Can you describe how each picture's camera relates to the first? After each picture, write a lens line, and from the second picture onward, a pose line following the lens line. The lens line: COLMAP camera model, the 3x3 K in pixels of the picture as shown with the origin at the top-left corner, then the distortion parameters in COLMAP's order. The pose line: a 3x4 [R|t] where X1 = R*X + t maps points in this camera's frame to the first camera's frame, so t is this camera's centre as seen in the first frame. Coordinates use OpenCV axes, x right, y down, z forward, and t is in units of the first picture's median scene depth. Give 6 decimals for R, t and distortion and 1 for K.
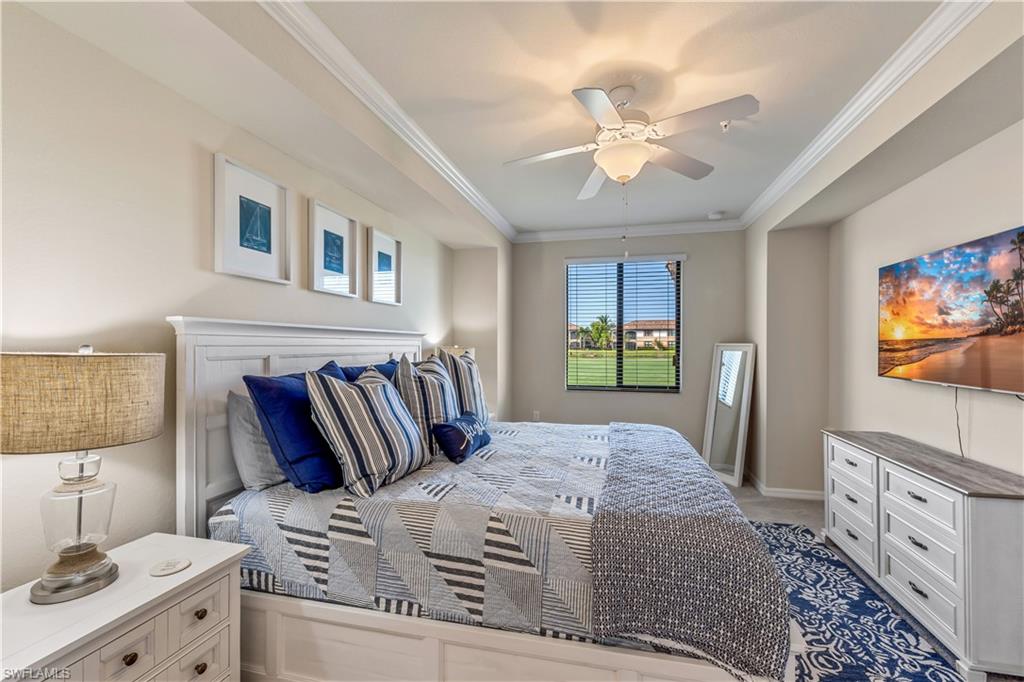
lens RADIAL K [[432.8, 0, 512.2], [0, 432.8, 343.8], [0, 0, 1]] dist [0.000915, 0.000196]
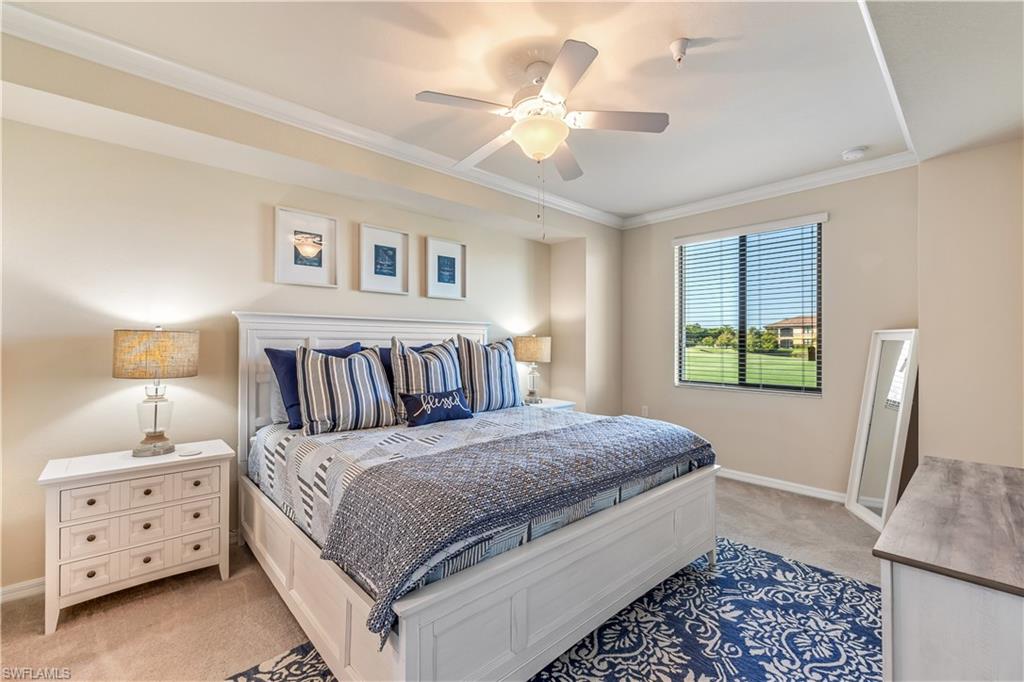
lens RADIAL K [[430.4, 0, 512.6], [0, 430.4, 337.5], [0, 0, 1]] dist [-0.002210, -0.000167]
pose [[0.833898, -0.003945, -0.551905, 0.629812], [-0.001260, 0.999958, -0.009051, 0.031705], [0.551918, 0.008243, 0.833858, 0.133713]]
